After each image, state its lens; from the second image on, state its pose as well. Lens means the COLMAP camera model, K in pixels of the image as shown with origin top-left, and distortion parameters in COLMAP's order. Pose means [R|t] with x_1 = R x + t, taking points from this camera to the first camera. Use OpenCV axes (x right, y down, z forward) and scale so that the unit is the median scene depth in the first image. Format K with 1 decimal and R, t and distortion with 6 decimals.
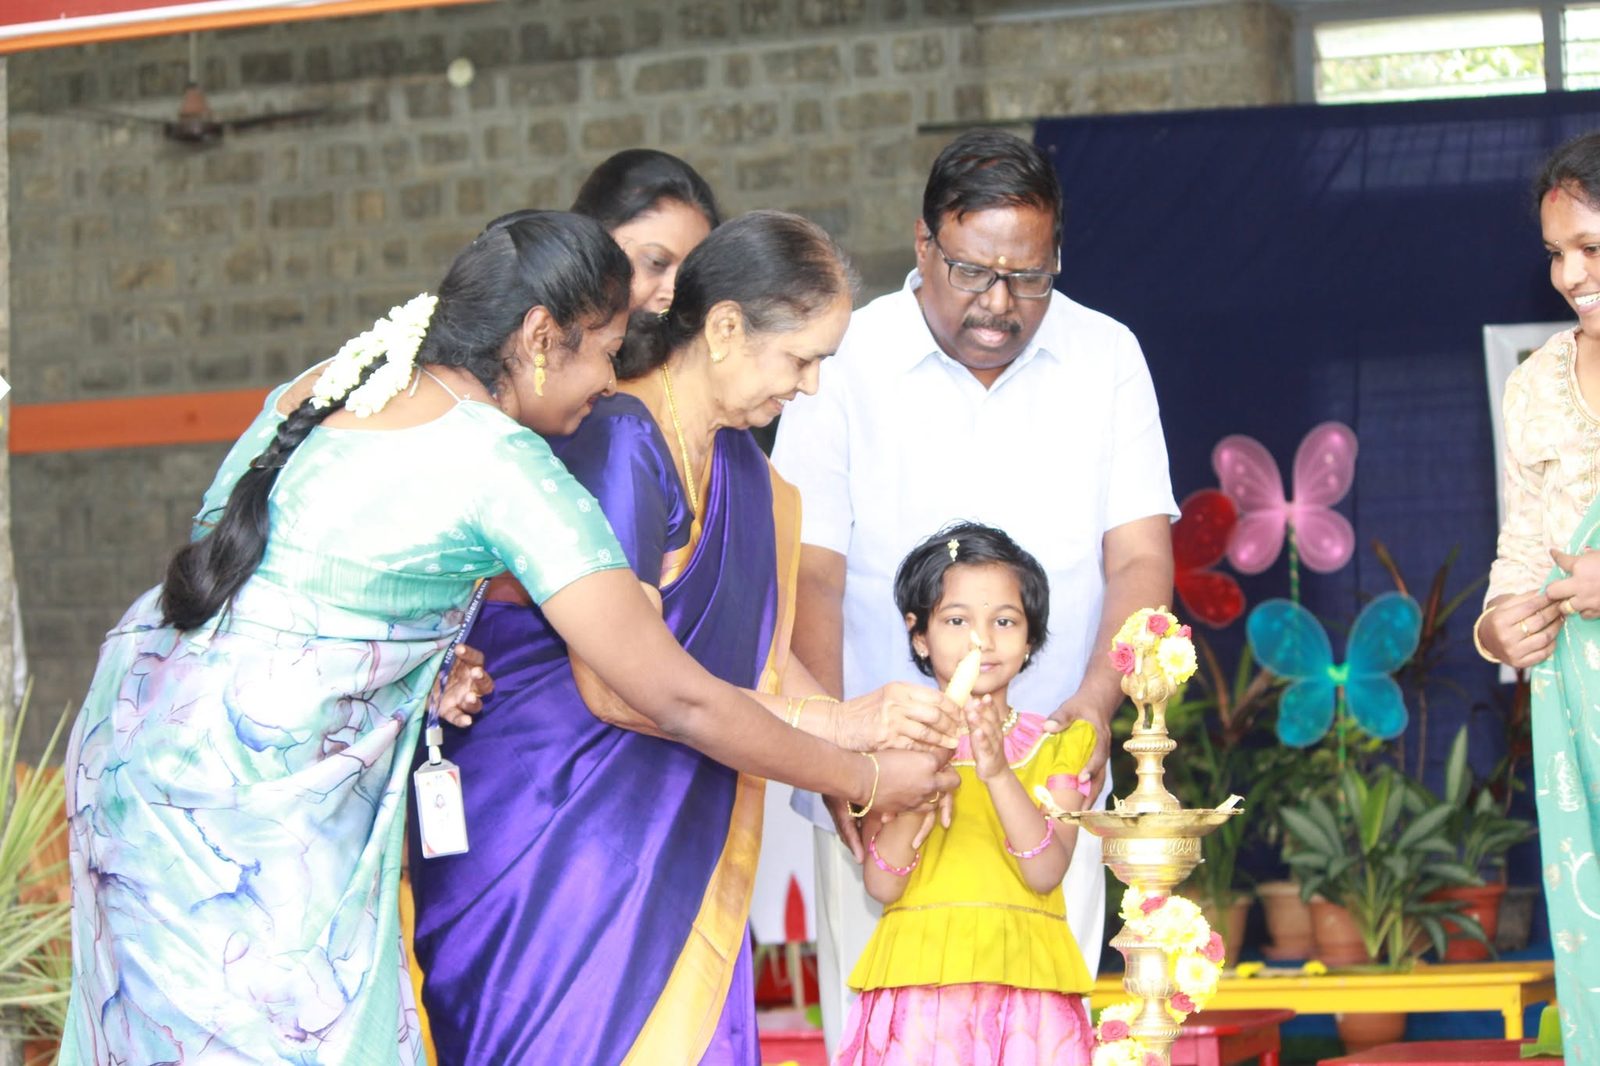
lens RADIAL K [[4317.5, 0, 800.0], [0, 4317.5, 533.0], [0, 0, 1]] dist [0.007517, -6.841232]
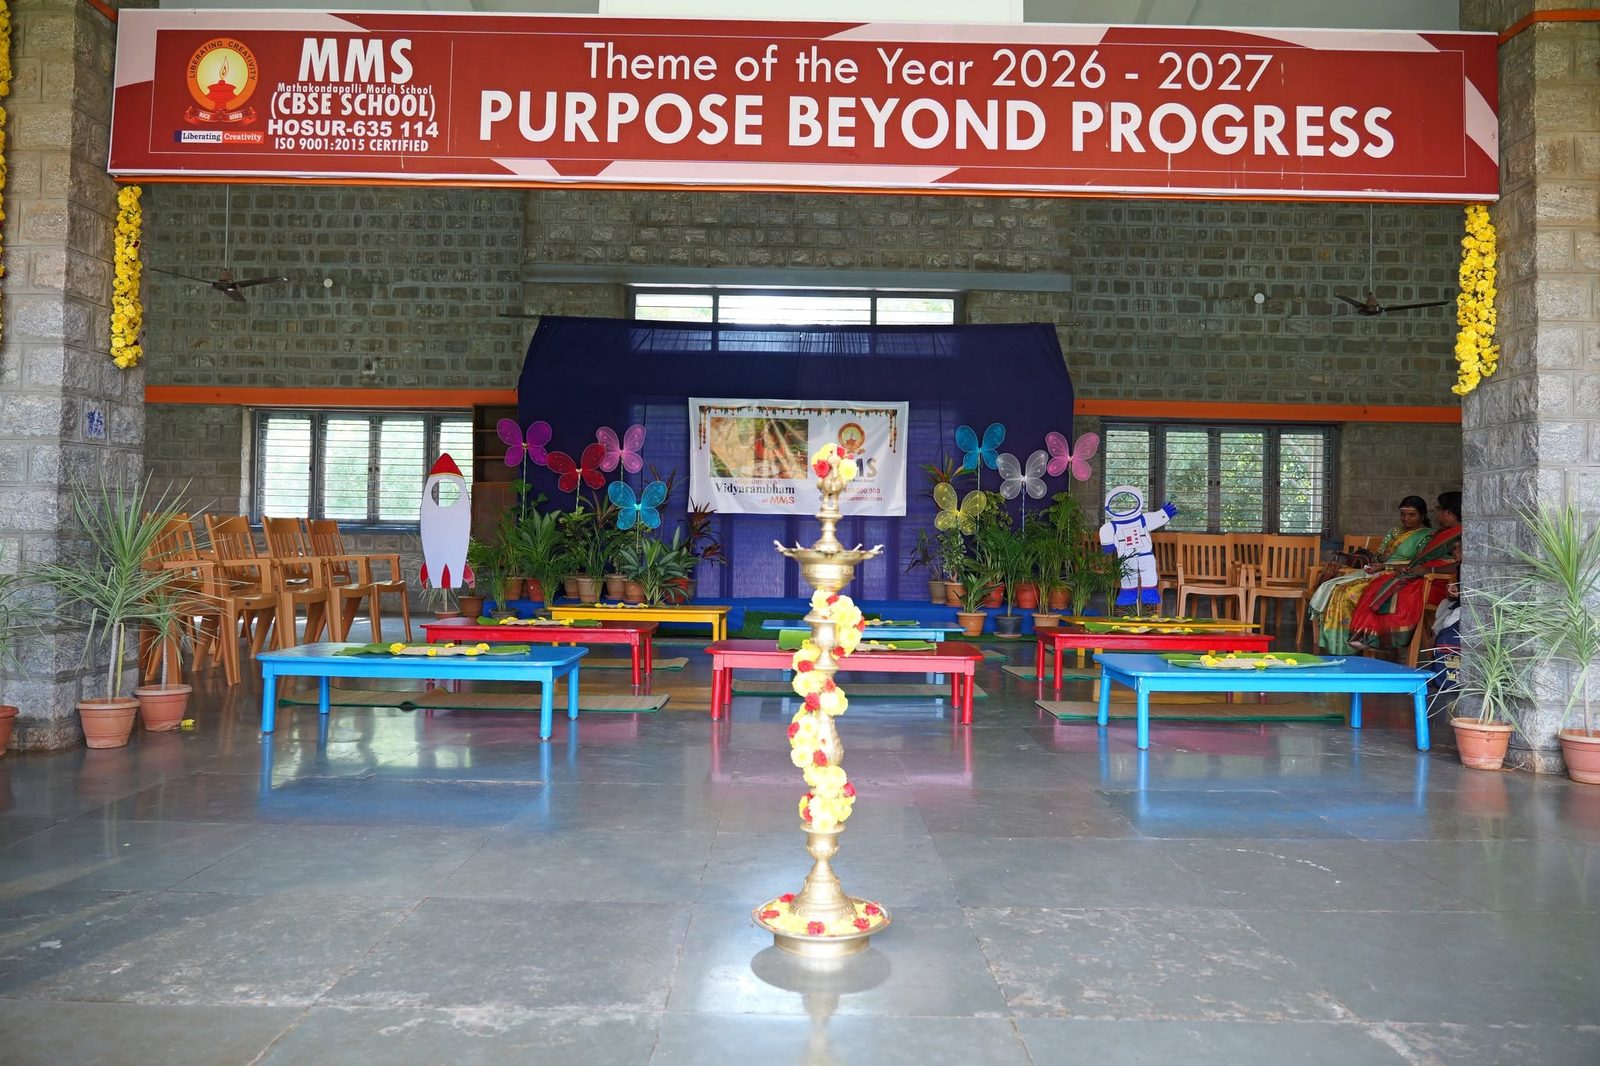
lens RADIAL K [[1128.8, 0, 800.0], [0, 1128.8, 533.0], [0, 0, 1]] dist [-0.001772, -0.001994]
pose [[0.938239, 0.048451, 0.342578, -0.037714], [-0.064490, 0.997284, 0.035578, 0.014742], [-0.339924, -0.055474, 0.938816, 0.198646]]
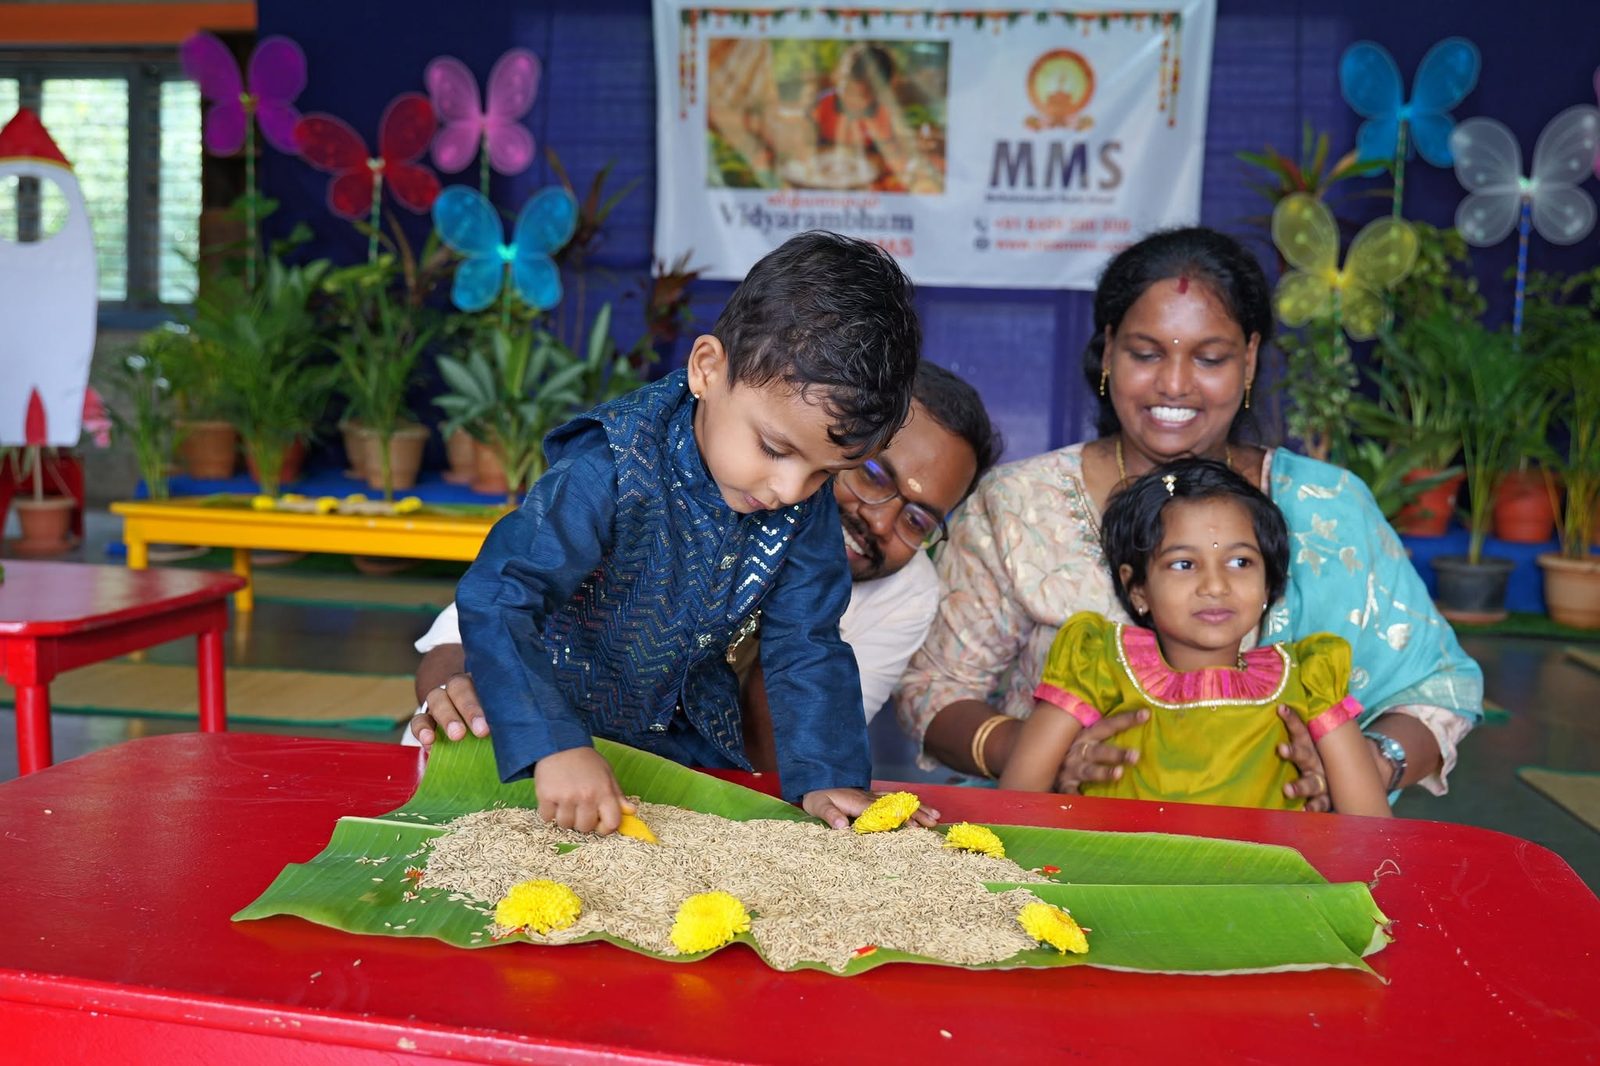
lens RADIAL K [[1654.1, 0, 800.0], [0, 1654.1, 533.0], [0, 0, 1]] dist [0.006846, 0.025358]
pose [[0.975592, 0.047985, 0.214286, 0.102895], [-0.078284, 0.987717, 0.135232, 0.038807], [-0.205165, -0.148706, 0.967364, 0.490640]]
